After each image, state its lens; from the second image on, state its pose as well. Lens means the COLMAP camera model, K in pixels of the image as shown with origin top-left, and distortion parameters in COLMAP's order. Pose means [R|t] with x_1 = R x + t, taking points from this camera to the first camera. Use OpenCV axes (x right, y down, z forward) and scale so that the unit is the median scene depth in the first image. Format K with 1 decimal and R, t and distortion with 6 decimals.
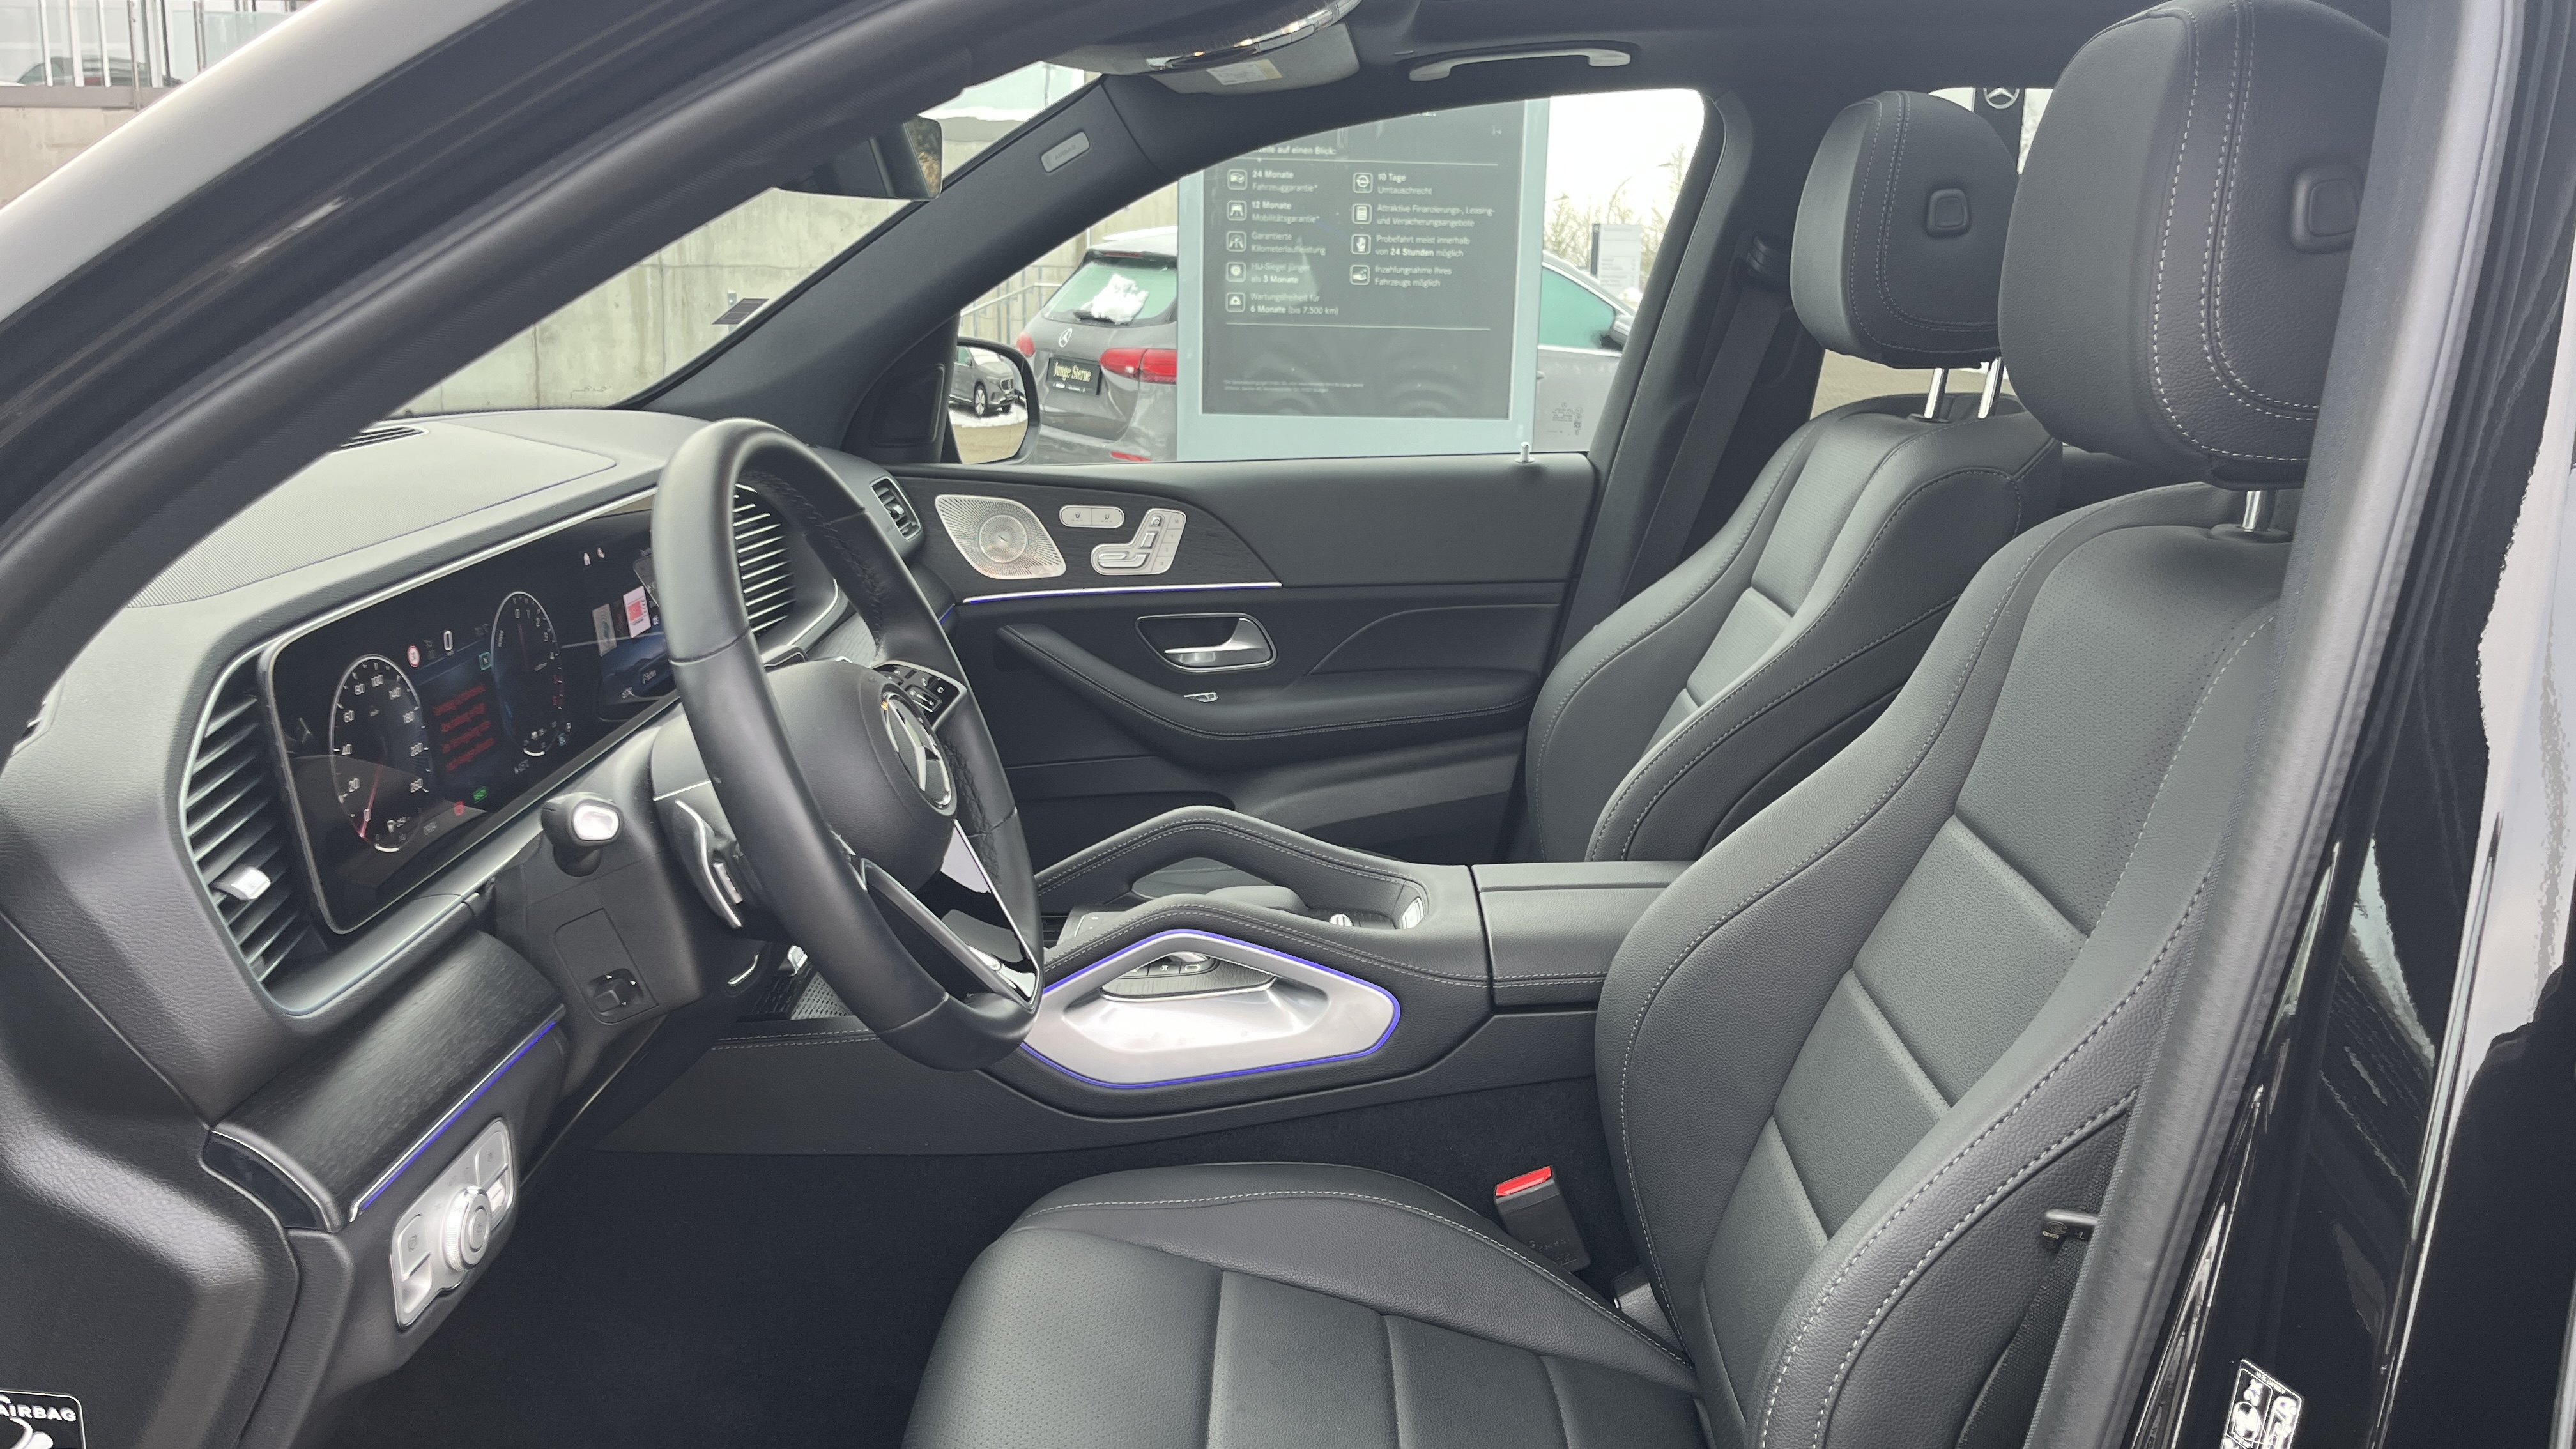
lens RADIAL K [[1946.7, 0, 1290.2], [0, 1946.7, 745.0], [0, 0, 1]] dist [0.057504, -0.062360]
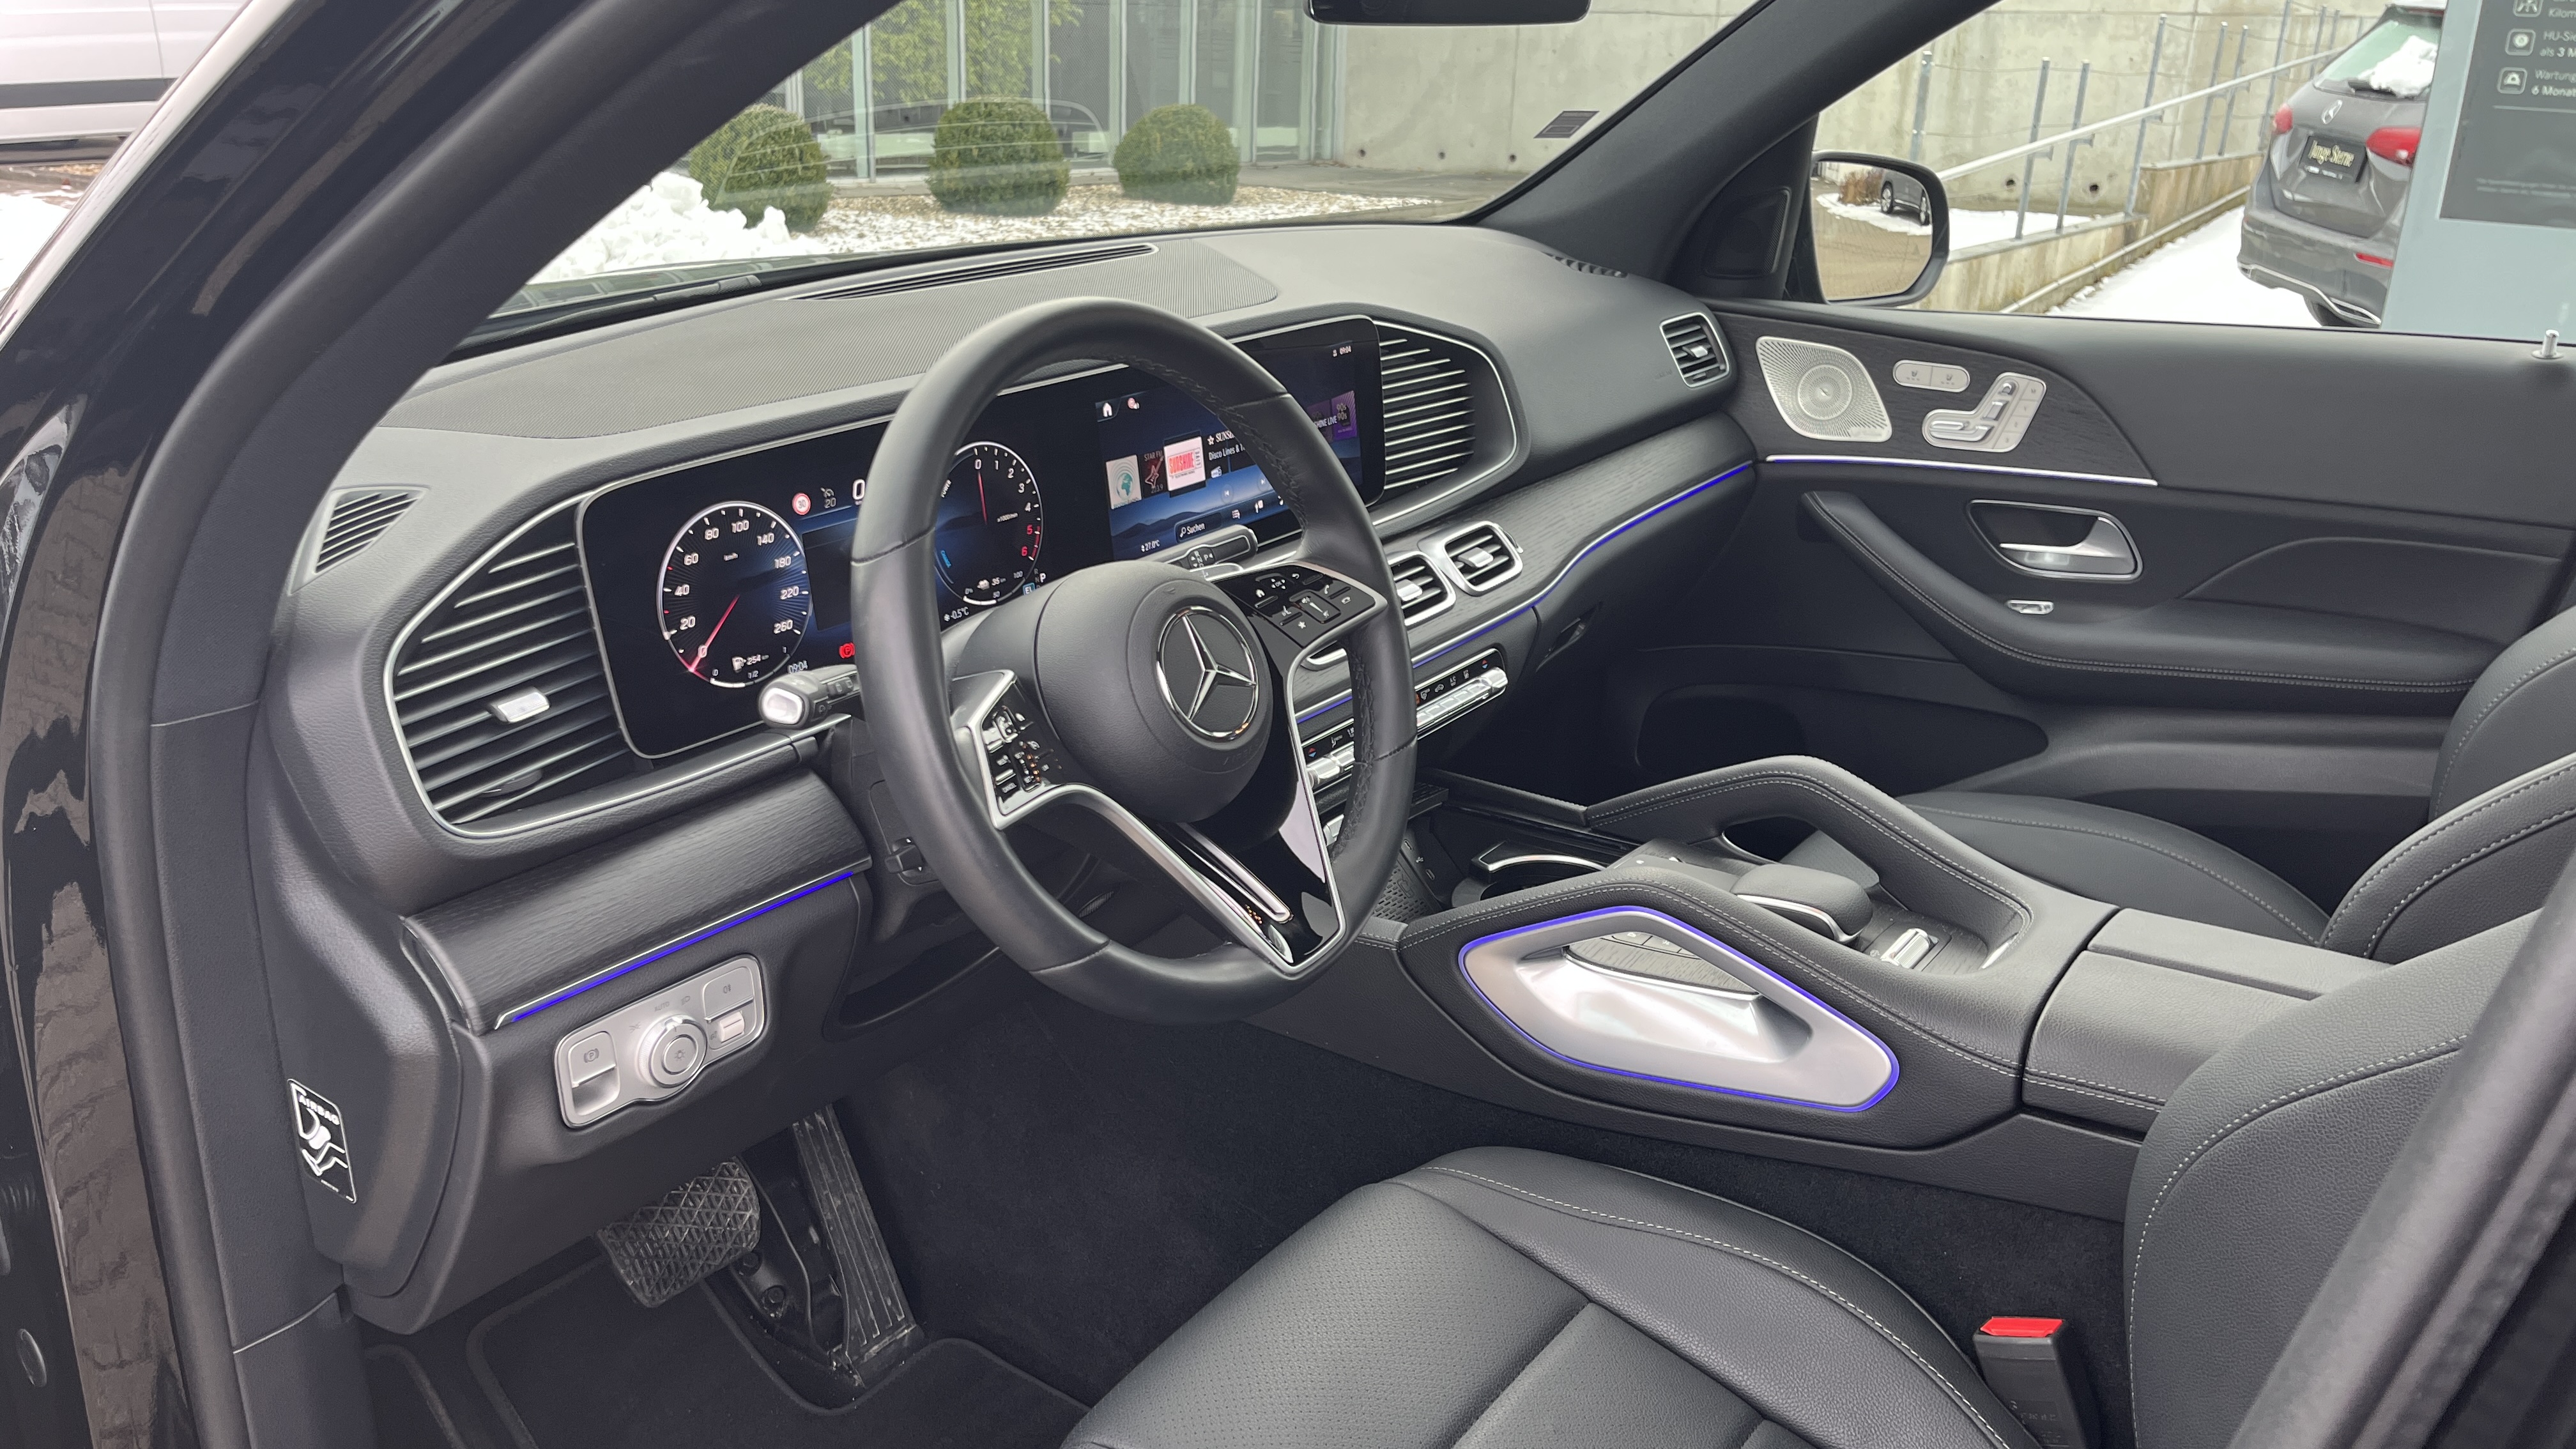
lens RADIAL K [[1946.7, 0, 1274.1], [0, 1946.7, 739.3], [0, 0, 1]] dist [0.057504, -0.062360]
pose [[0.810944, 0.199145, -0.550192, 0.167376], [-0.136388, 0.978733, 0.153231, -0.054186], [0.569006, -0.049222, 0.820859, 0.128653]]
